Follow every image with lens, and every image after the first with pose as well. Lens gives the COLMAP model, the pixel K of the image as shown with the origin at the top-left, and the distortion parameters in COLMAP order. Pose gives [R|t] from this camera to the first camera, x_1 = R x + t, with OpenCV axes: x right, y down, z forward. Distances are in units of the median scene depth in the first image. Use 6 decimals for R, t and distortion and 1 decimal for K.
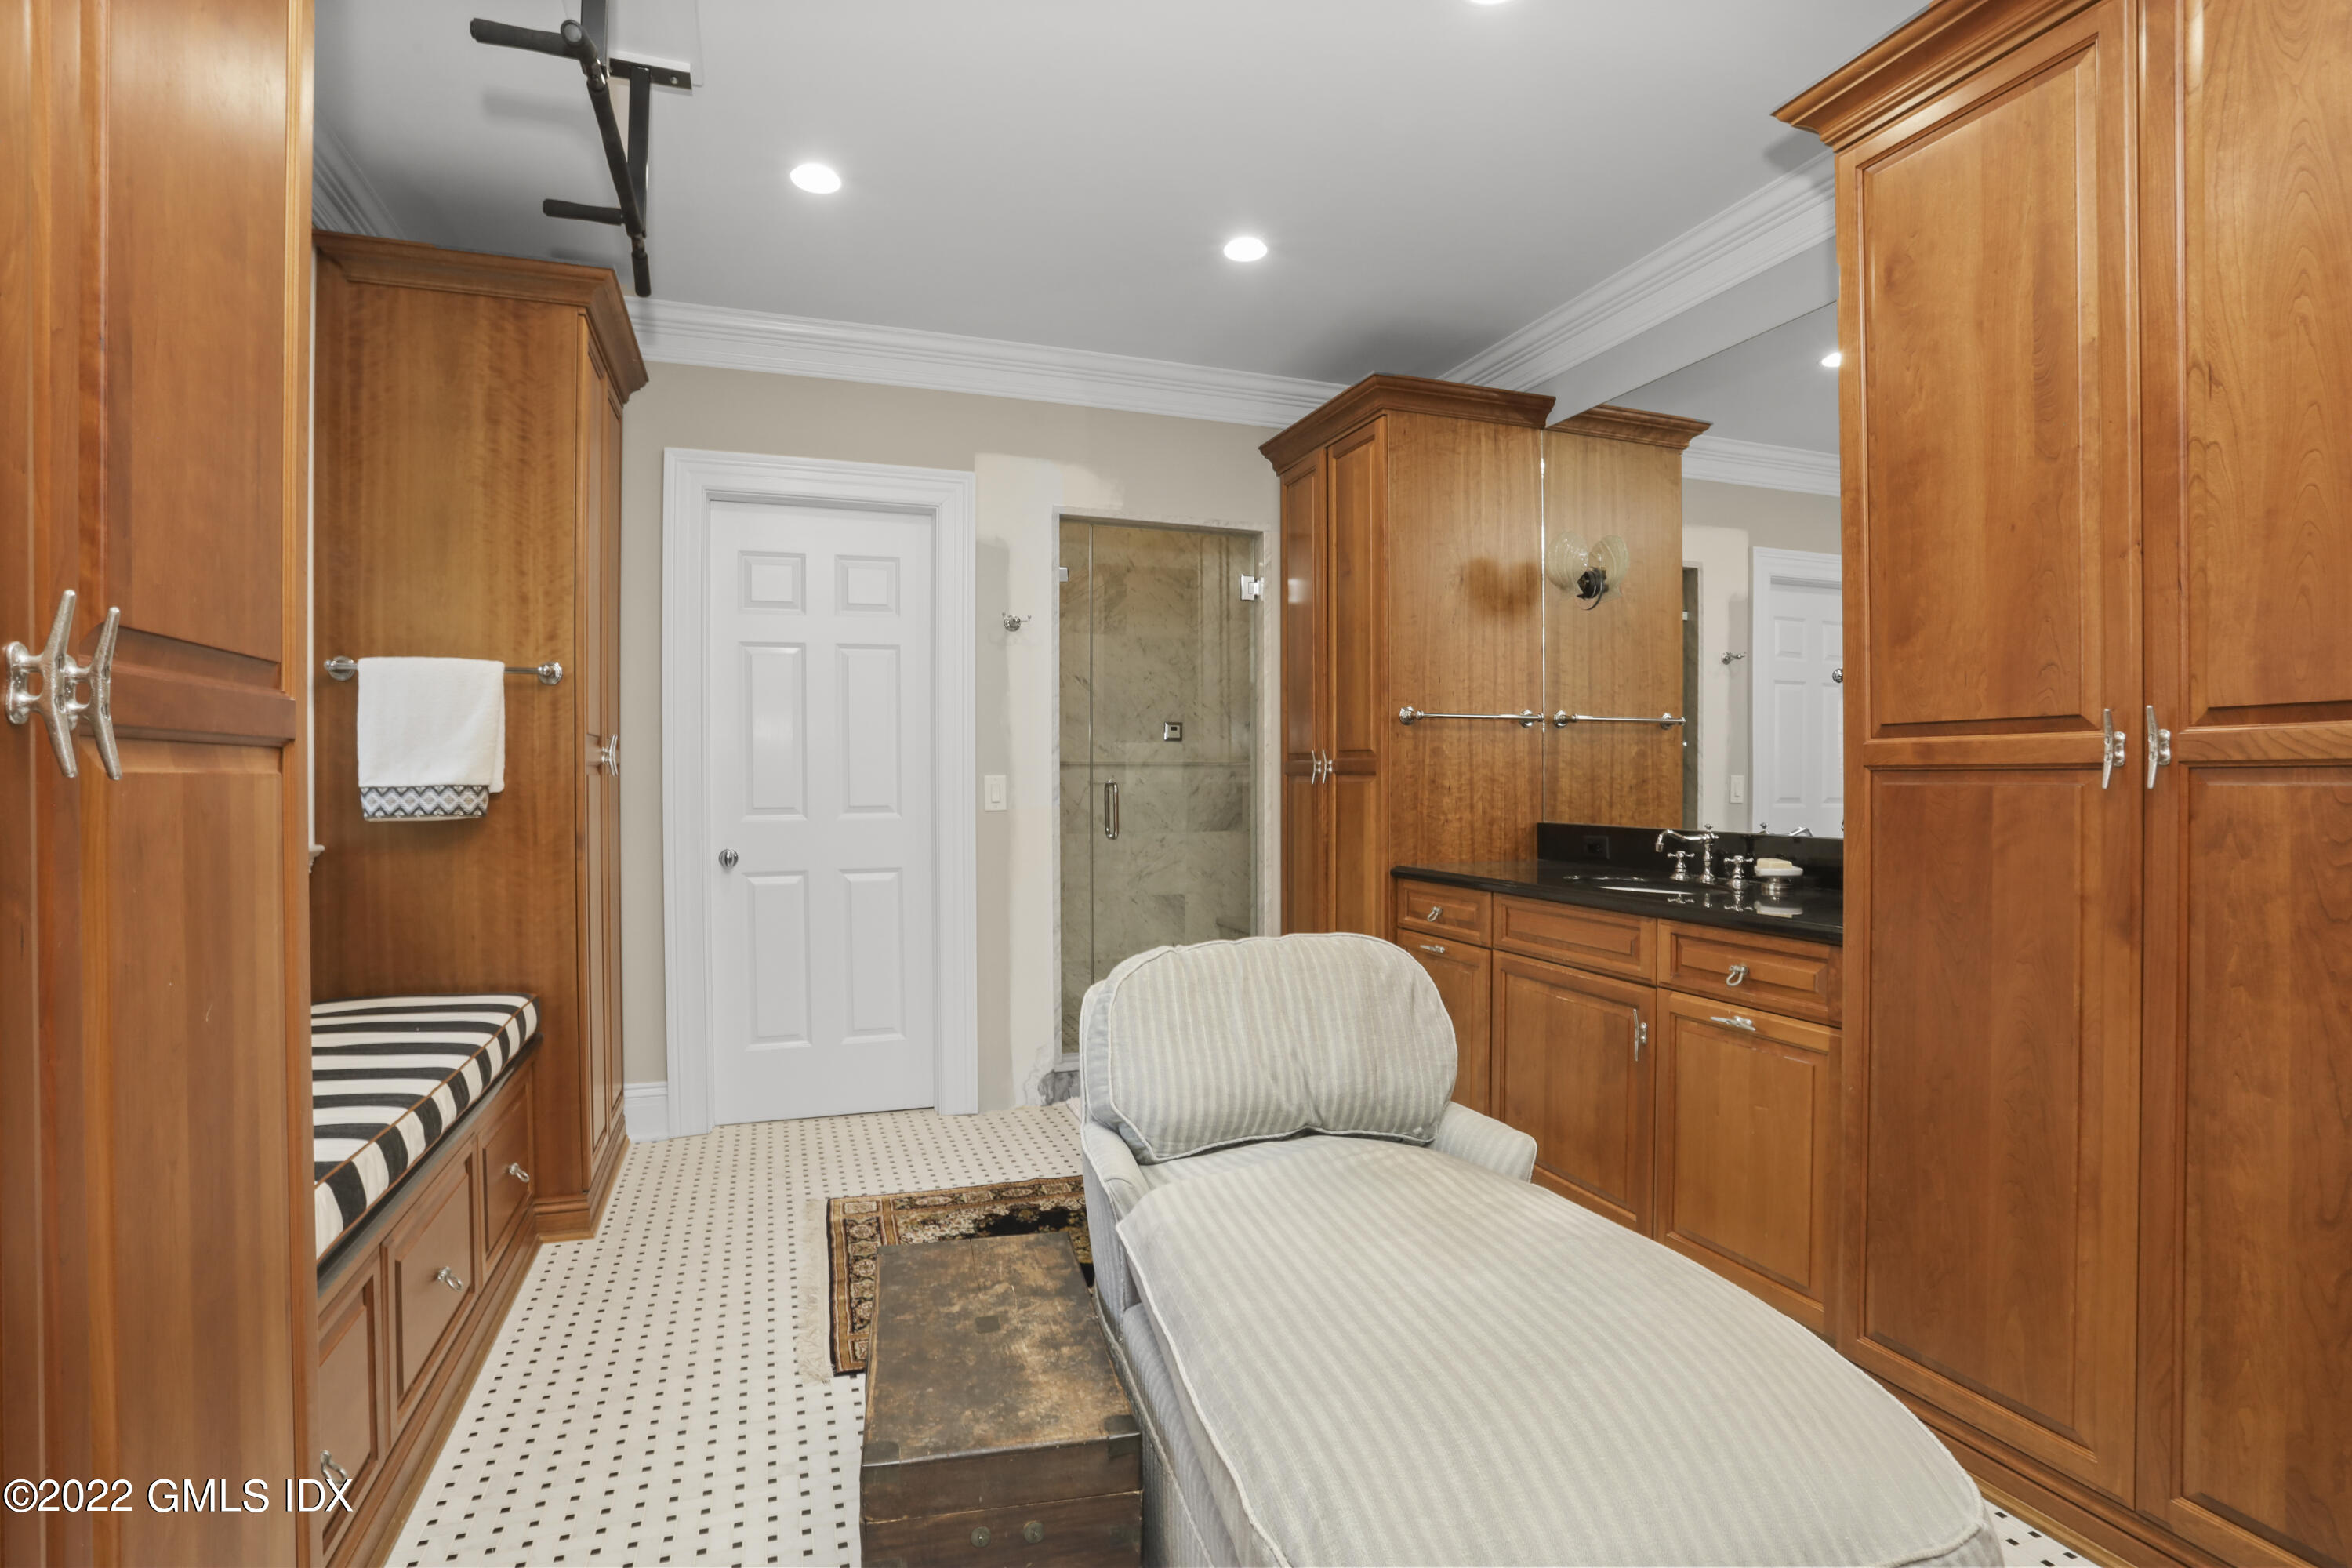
lens RADIAL K [[1174.0, 0, 1179.9], [0, 1174.0, 775.5], [0, 0, 1]] dist [-0.079187, 0.045351]
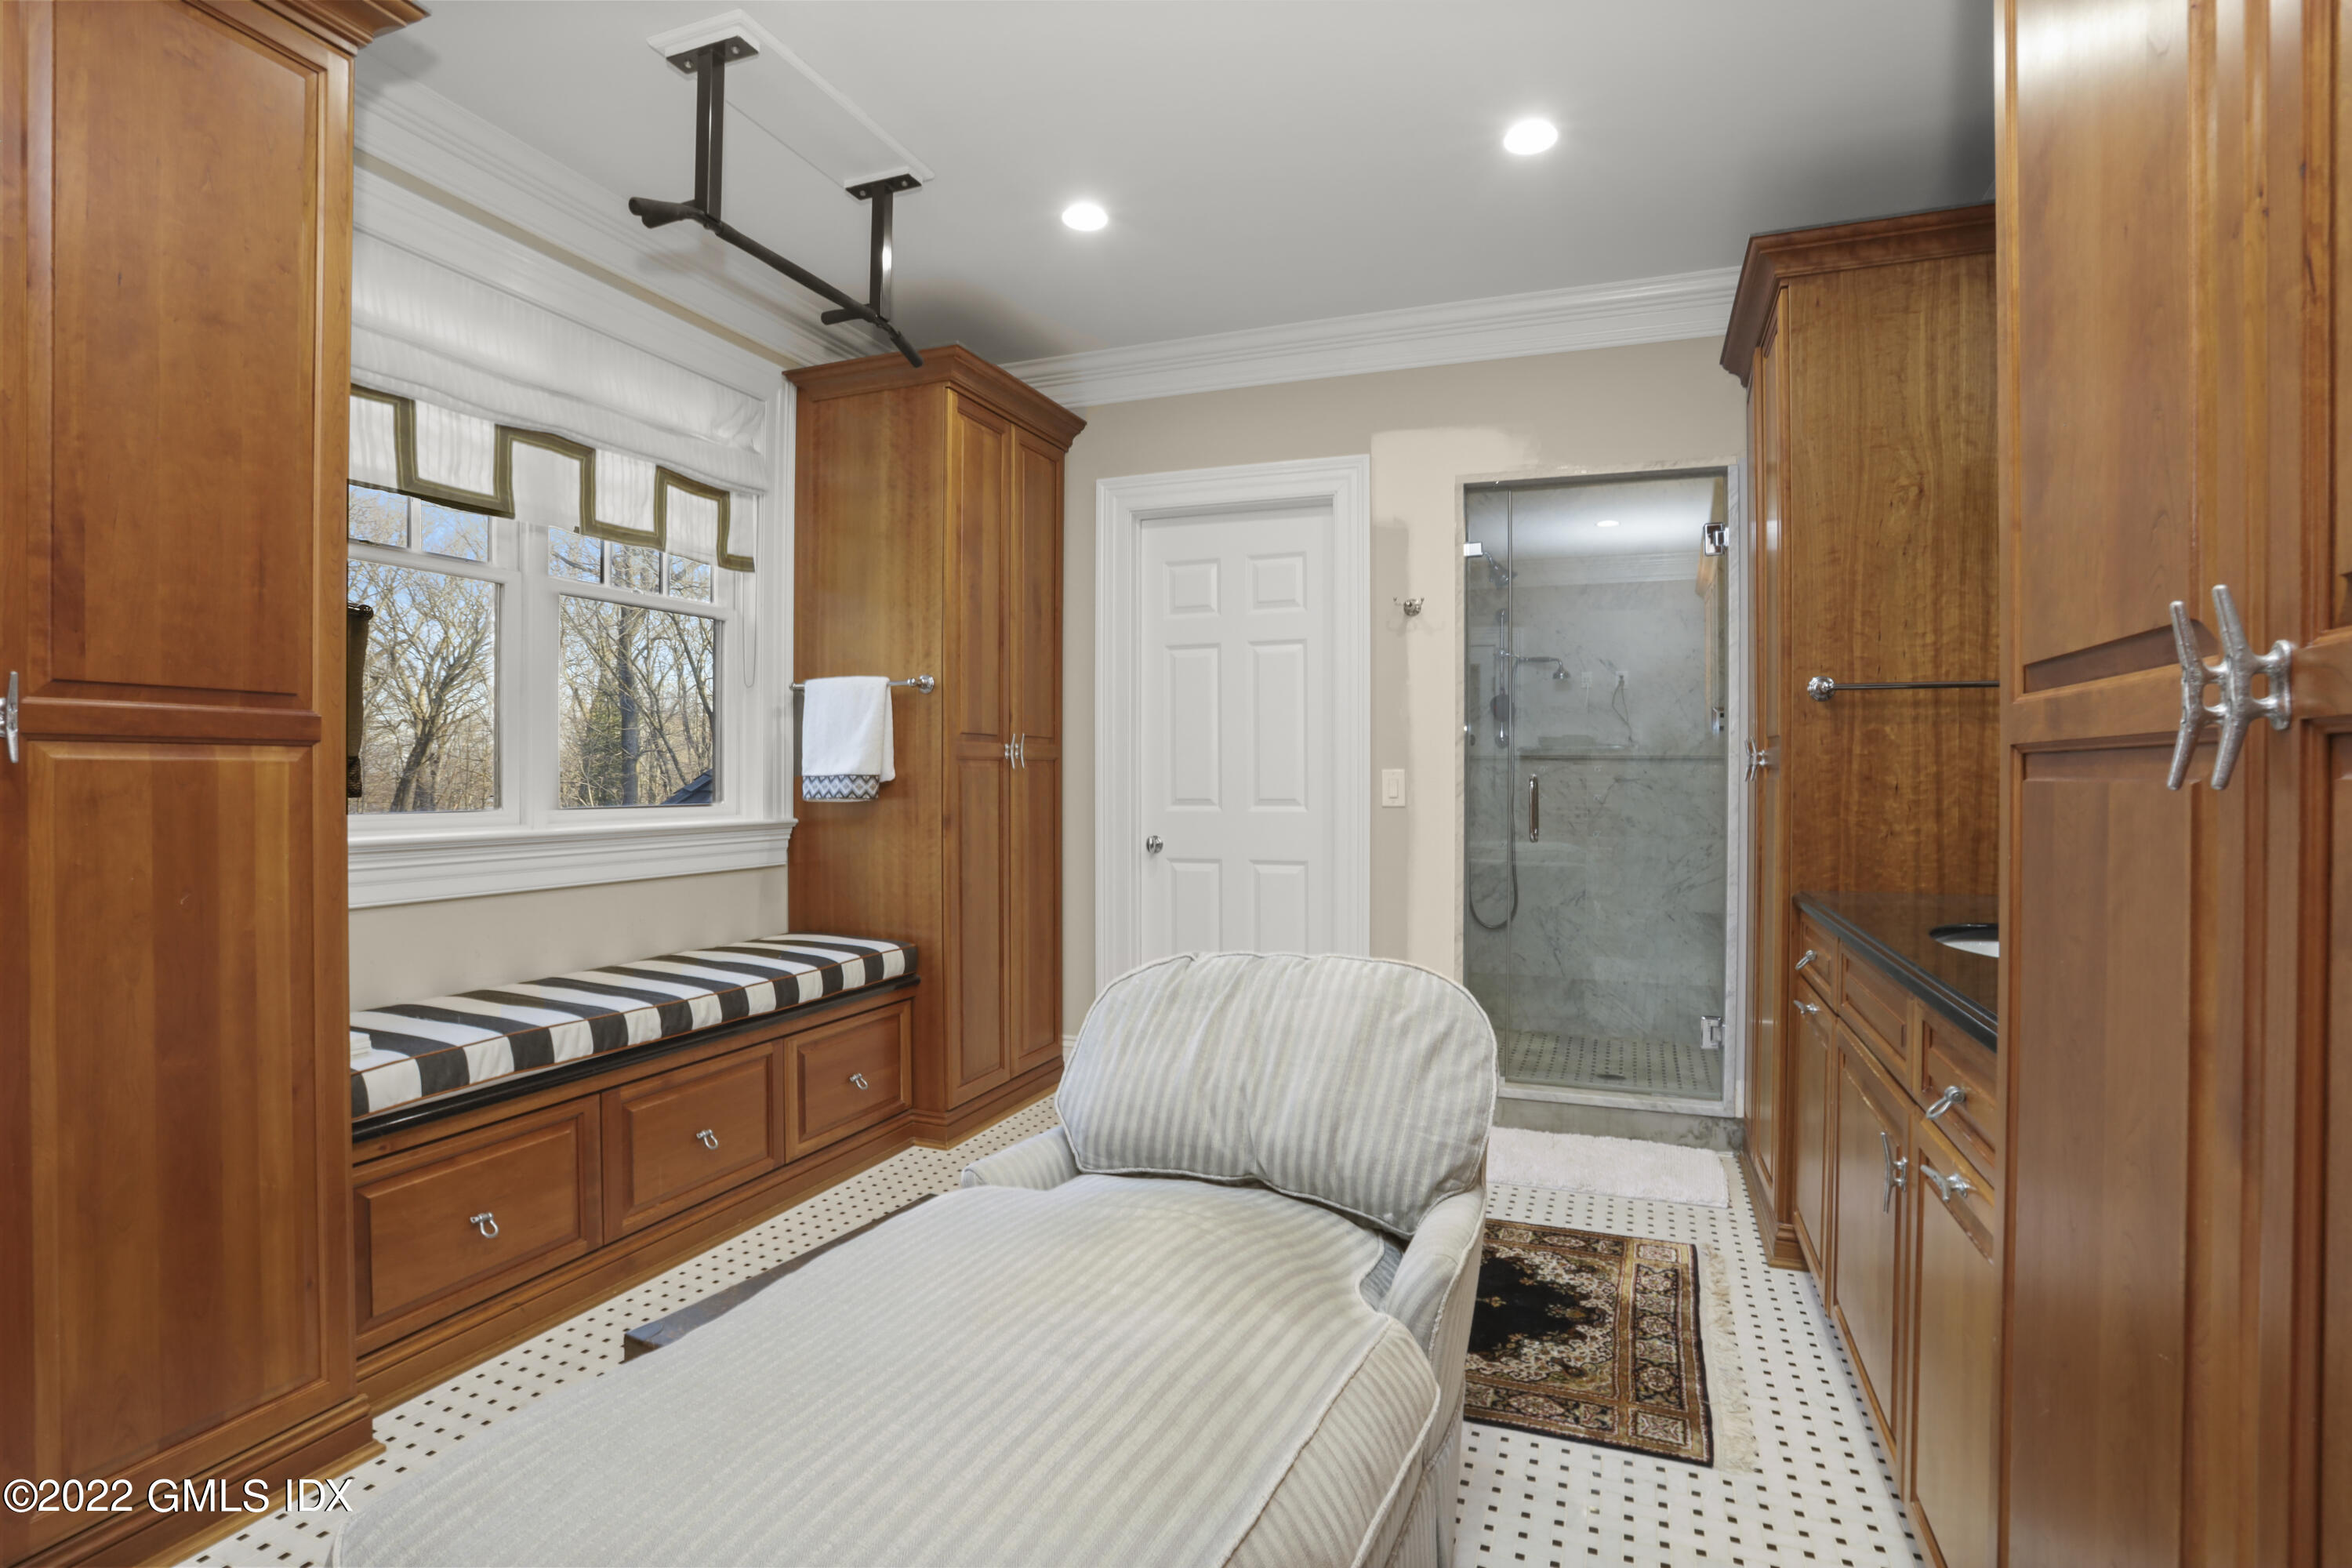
lens RADIAL K [[1174.0, 0, 1179.9], [0, 1174.0, 775.5], [0, 0, 1]] dist [-0.079187, 0.045351]
pose [[0.745627, 0.004454, -0.666348, 0.479104], [-0.003117, 0.999990, 0.003196, 0.003454], [0.666356, -0.000306, 0.745634, 0.246127]]
